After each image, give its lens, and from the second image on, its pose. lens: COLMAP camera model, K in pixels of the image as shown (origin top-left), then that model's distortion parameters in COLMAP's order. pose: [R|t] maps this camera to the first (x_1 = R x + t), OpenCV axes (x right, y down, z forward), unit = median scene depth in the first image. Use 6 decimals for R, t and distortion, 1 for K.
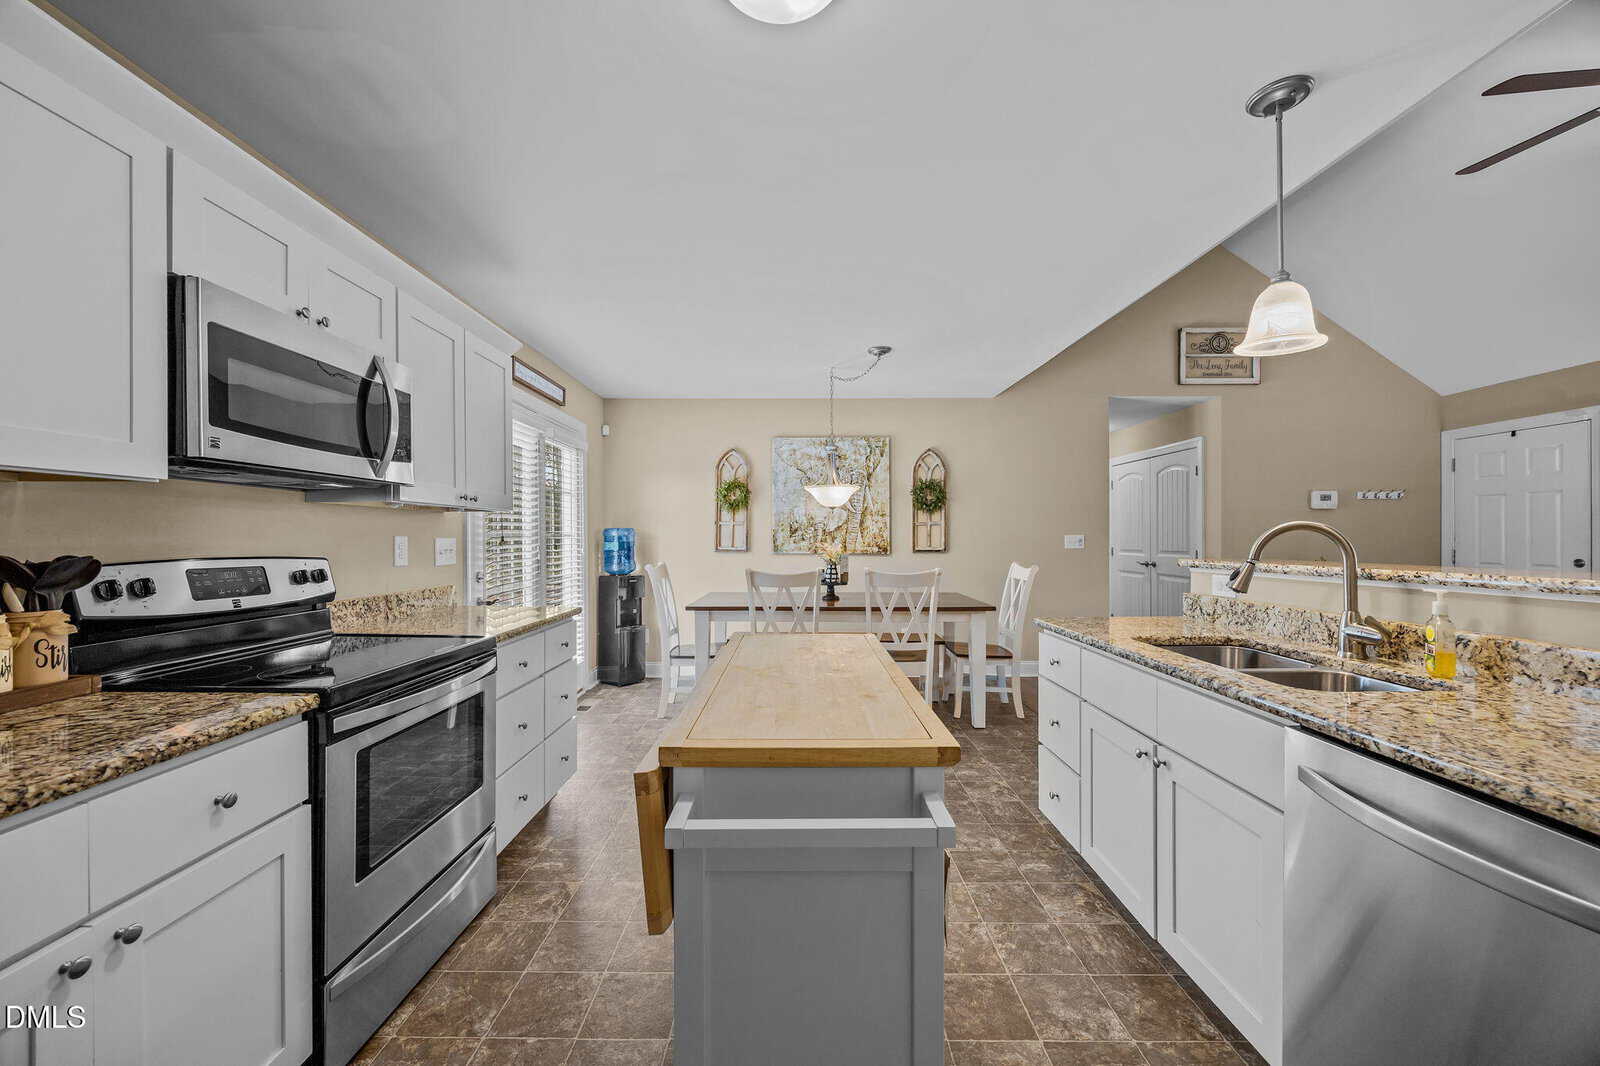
lens RADIAL K [[609.1, 0, 794.1], [0, 609.1, 539.7], [0, 0, 1]] dist [-0.004880, 0.000396]
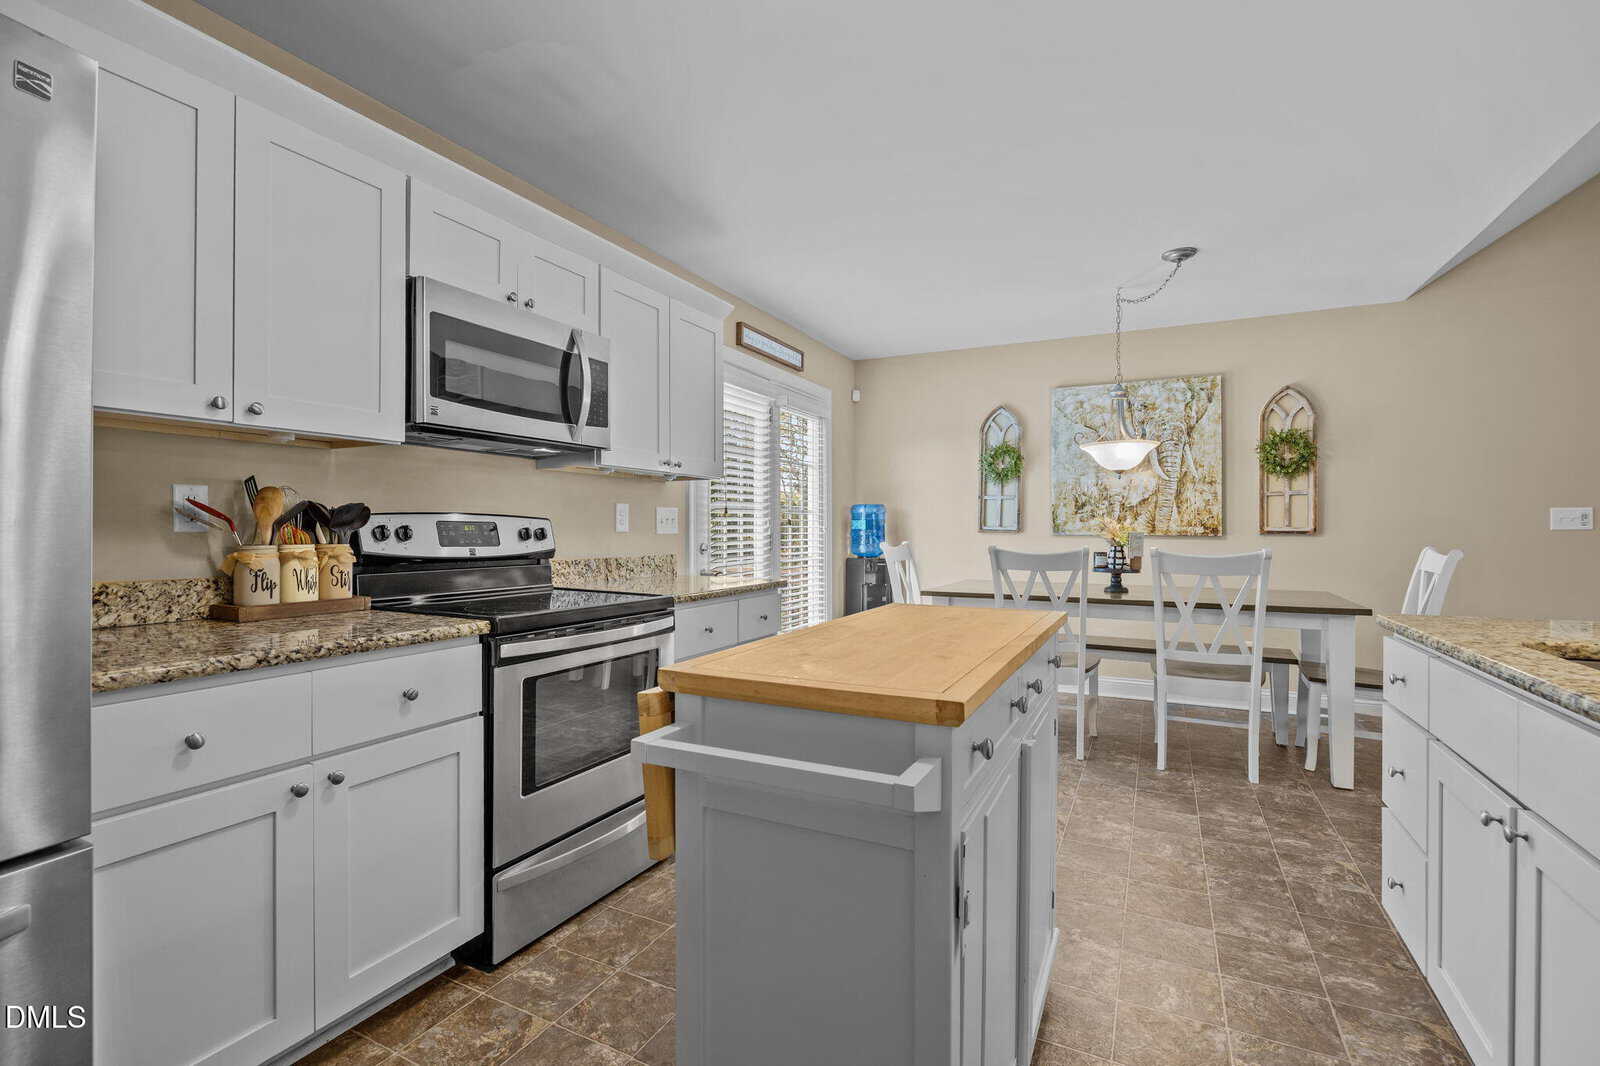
lens RADIAL K [[722.8, 0, 789.9], [0, 722.8, 528.9], [0, 0, 1]] dist [-0.015200, 0.002440]
pose [[0.892278, 0.002583, -0.451480, 0.164239], [-0.004601, 0.999984, -0.003372, 0.038798], [0.451464, 0.005086, 0.892275, 0.018266]]
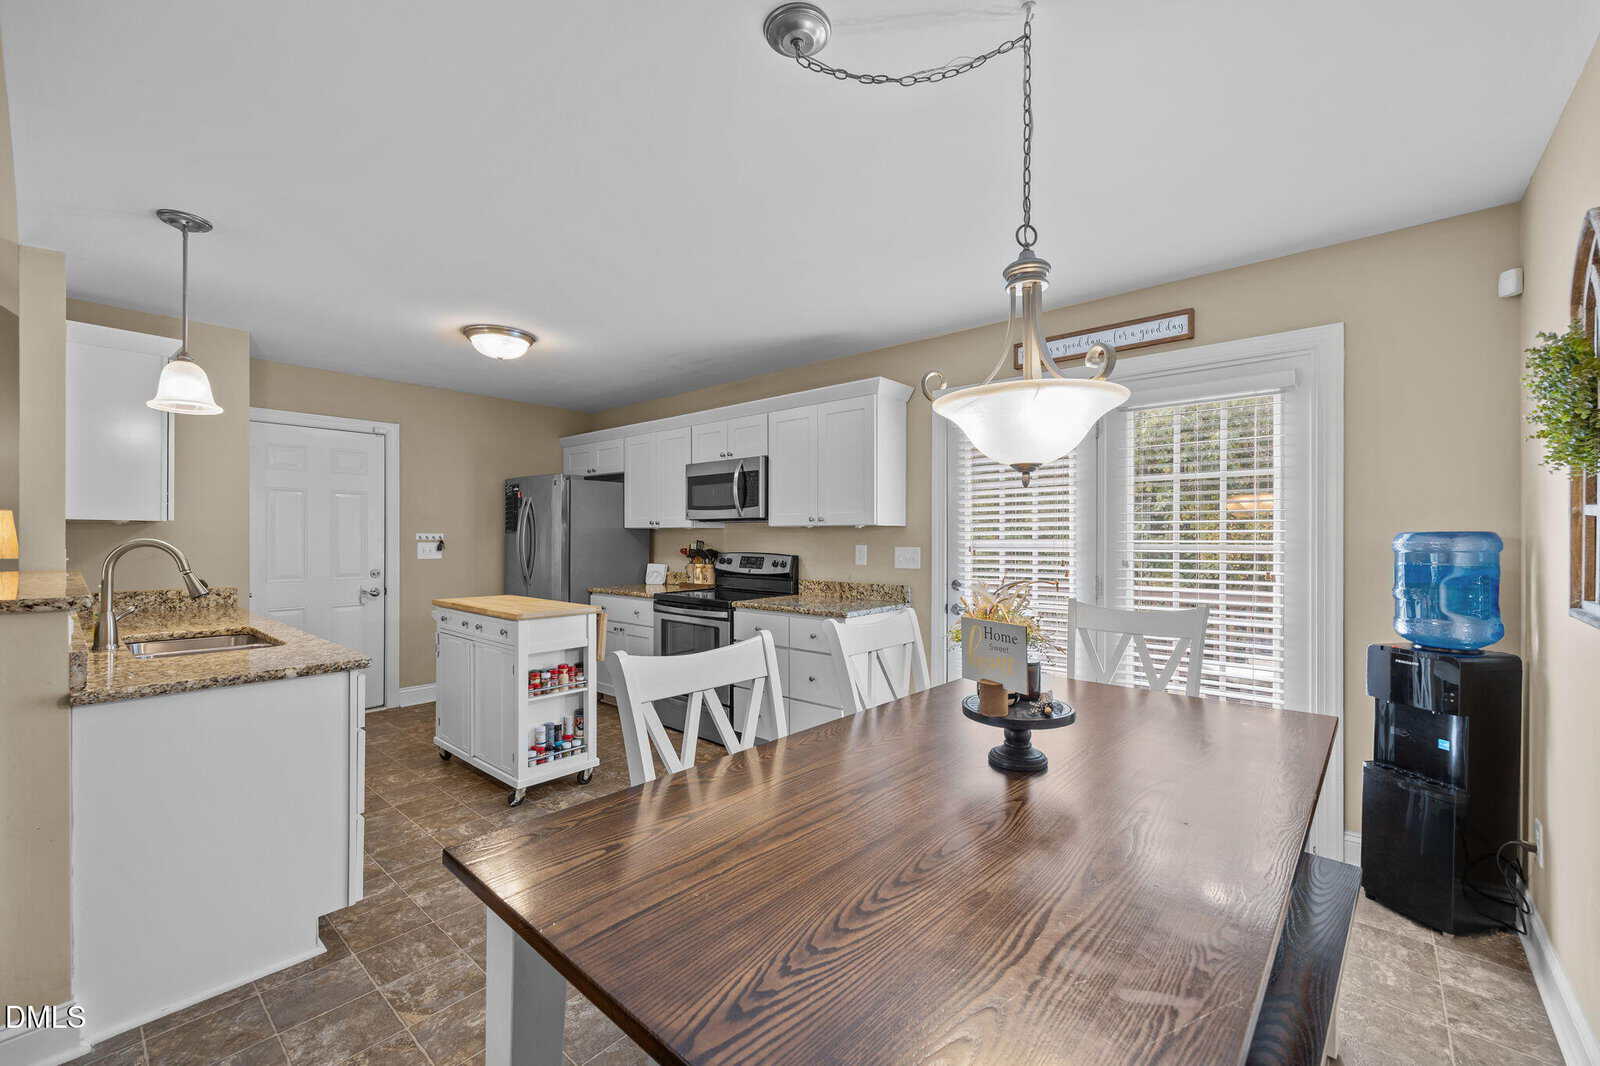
lens RADIAL K [[646.7, 0, 796.2], [0, 646.7, 534.0], [0, 0, 1]] dist [-0.019553, -0.000898]
pose [[-0.655861, 0.000547, -0.754882, 0.604688], [-0.001990, 0.999995, 0.002453, -0.033934], [0.754879, 0.003111, -0.655856, 1.806746]]
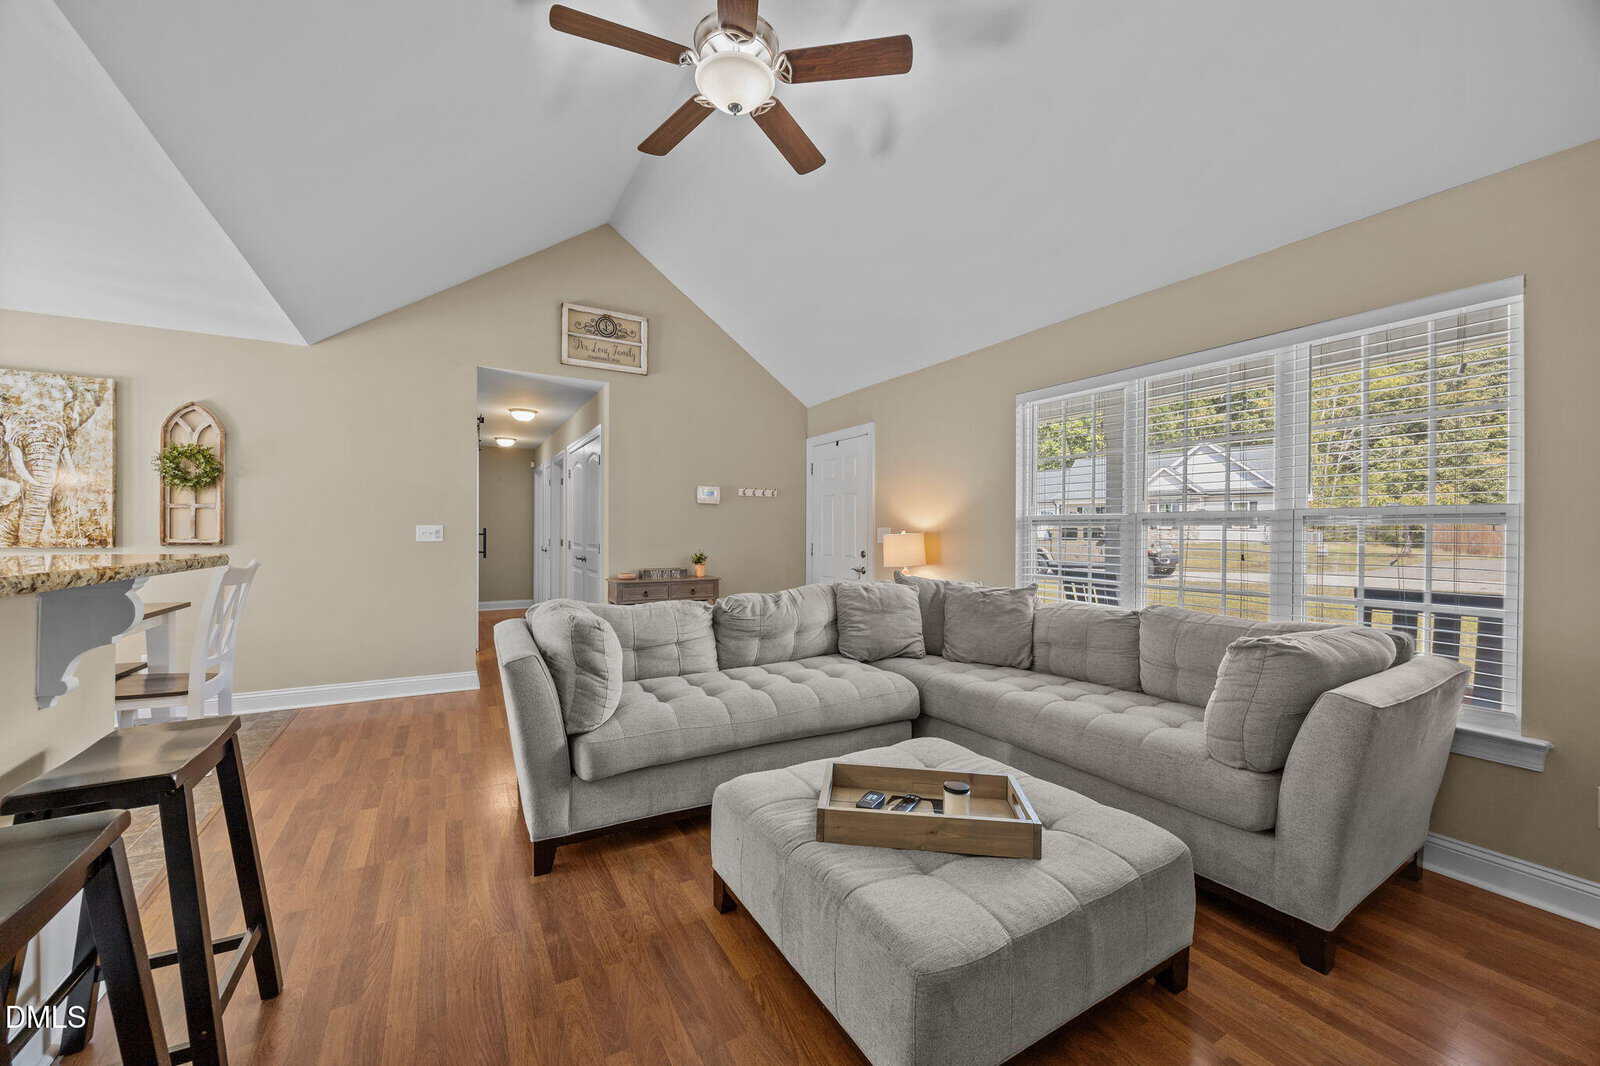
lens RADIAL K [[609.1, 0, 800.3], [0, 609.1, 533.2], [0, 0, 1]] dist [-0.004880, 0.000396]
pose [[0.866403, 0.009685, 0.499252, 0.948269], [-0.010057, 0.999948, -0.001946, -0.000517], [-0.499245, -0.003335, 0.866455, 0.037734]]
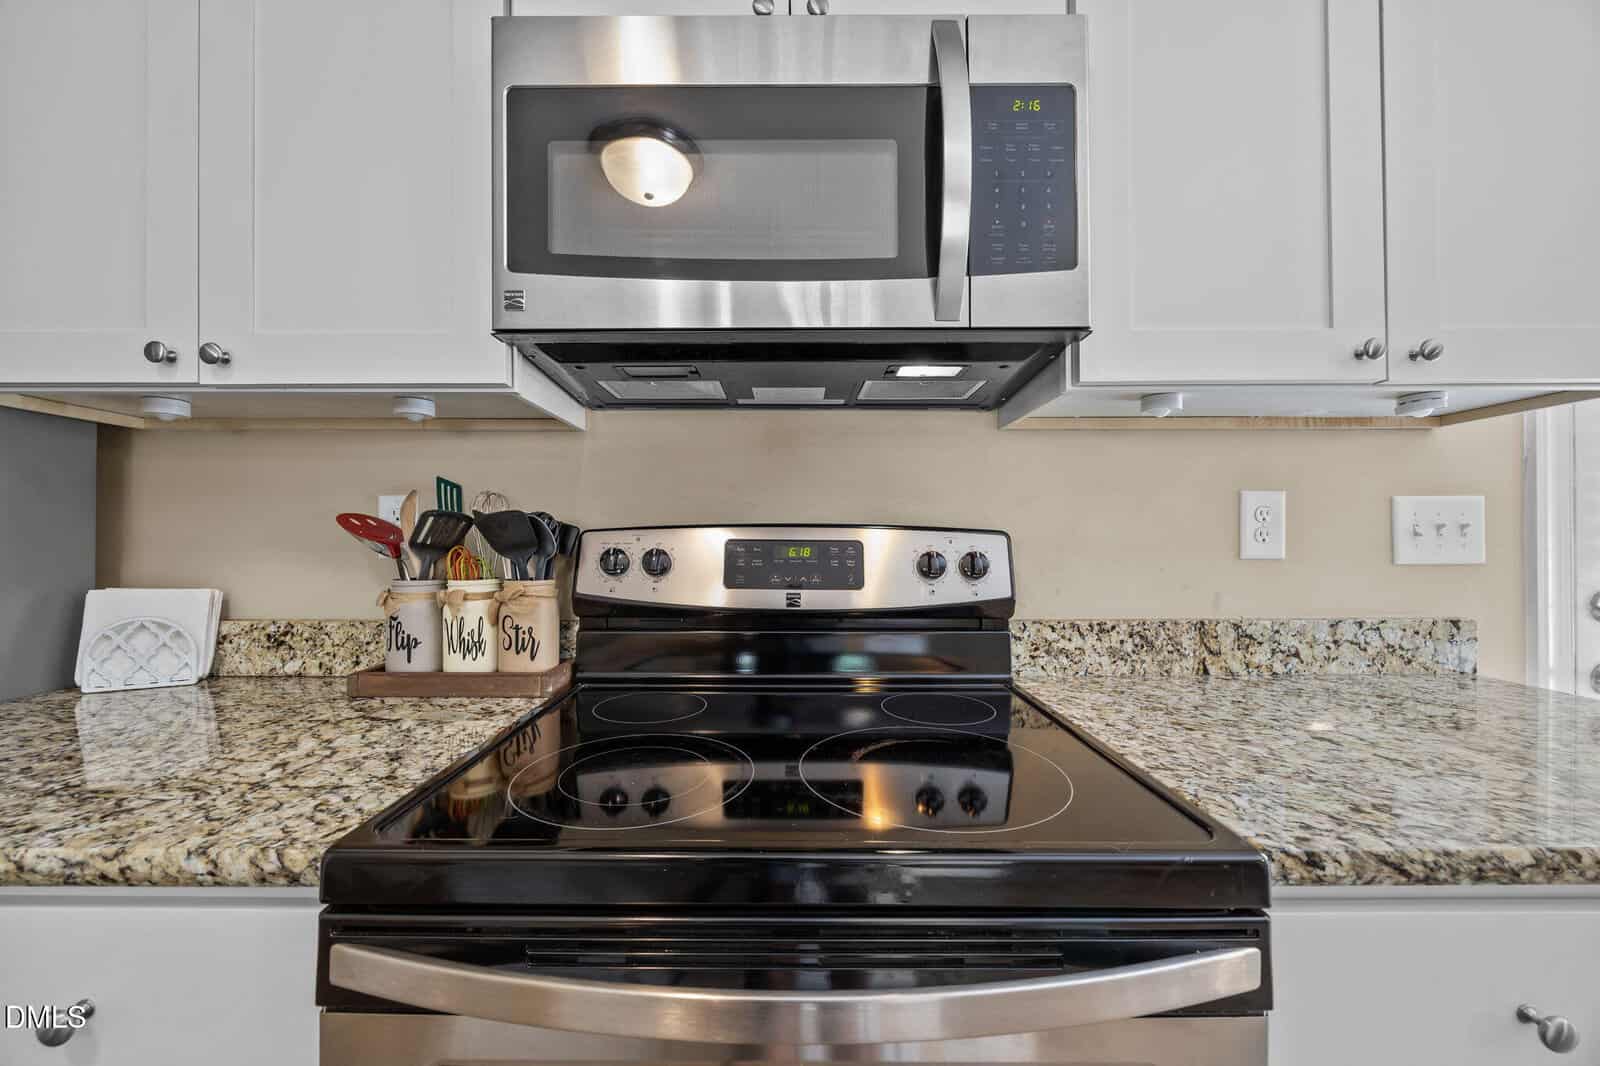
lens RADIAL K [[609.1, 0, 789.7], [0, 609.1, 544.5], [0, 0, 1]] dist [-0.004880, 0.000396]
pose [[0.006122, 0.003507, -0.999975, -0.198378], [-0.003311, 0.999988, 0.003486, 0.030374], [0.999976, 0.003290, 0.006133, 0.619614]]
